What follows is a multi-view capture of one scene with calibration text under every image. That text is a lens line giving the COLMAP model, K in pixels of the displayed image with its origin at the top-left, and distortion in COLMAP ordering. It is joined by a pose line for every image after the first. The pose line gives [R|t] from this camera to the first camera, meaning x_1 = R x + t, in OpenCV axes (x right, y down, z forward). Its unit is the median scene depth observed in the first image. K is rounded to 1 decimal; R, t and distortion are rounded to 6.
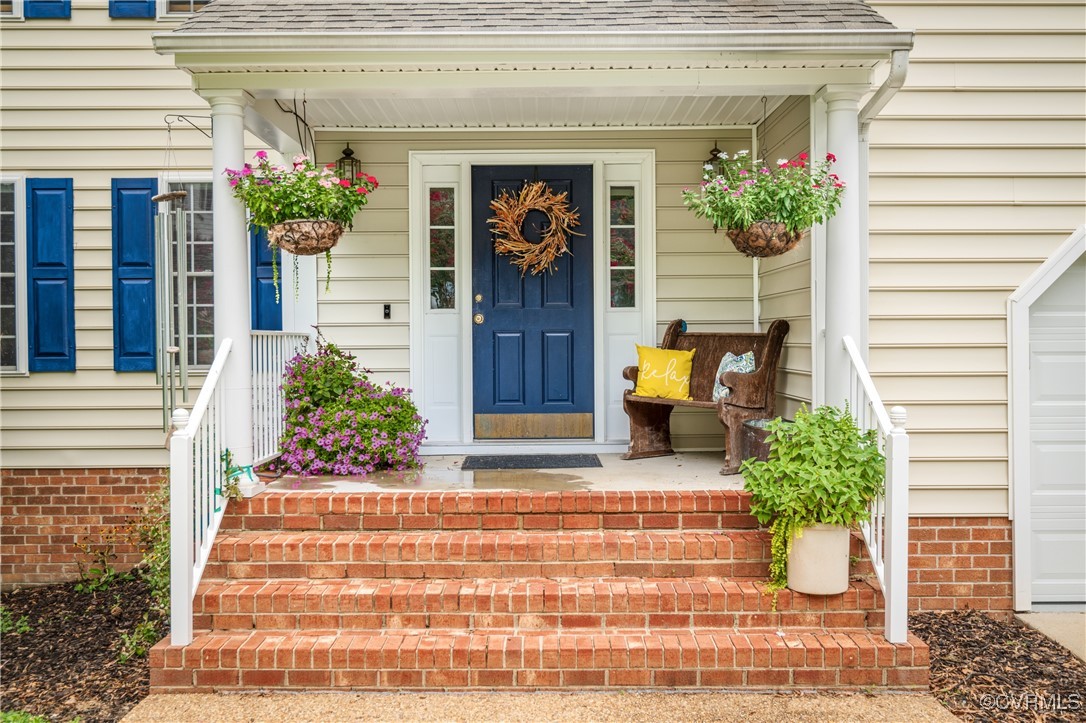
lens RADIAL K [[1092.8, 0, 543.5], [0, 1092.8, 361.3], [0, 0, 1]] dist [0.006970, 0.000000]
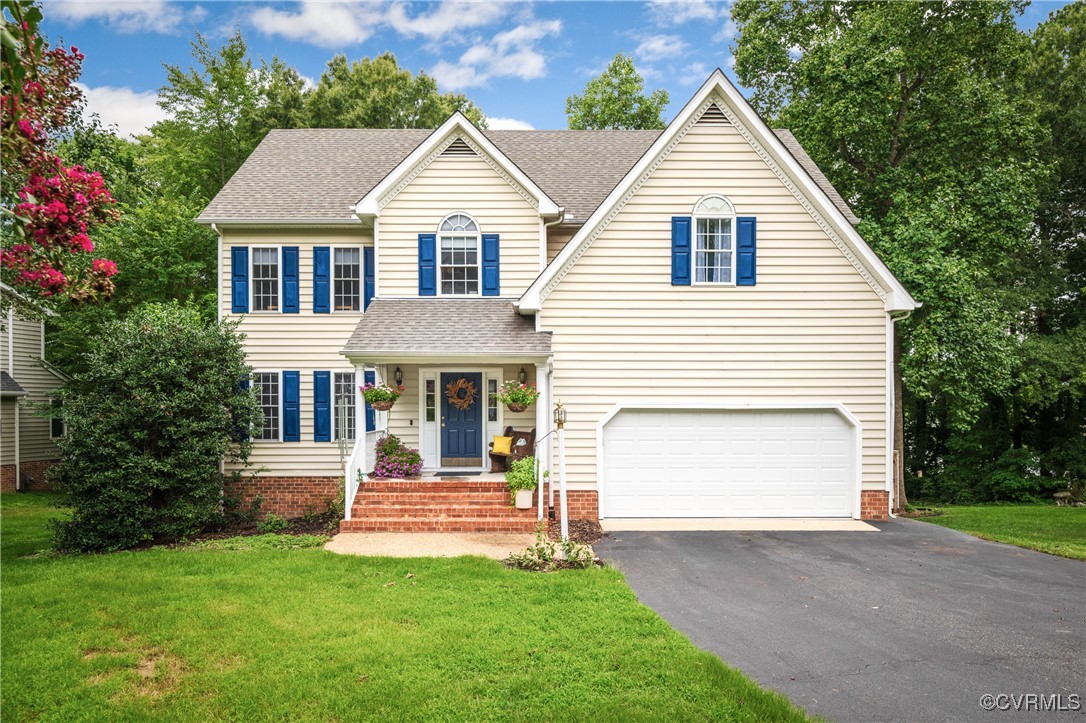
lens RADIAL K [[691.0, 0, 536.2], [0, 691.0, 423.9], [0, 0, 1]] dist [-0.002939, -0.000063]
pose [[0.999972, 0.005087, -0.005509, 0.236664], [-0.005067, 0.999980, 0.003715, -0.059523], [0.005527, -0.003687, 0.999978, -0.995050]]
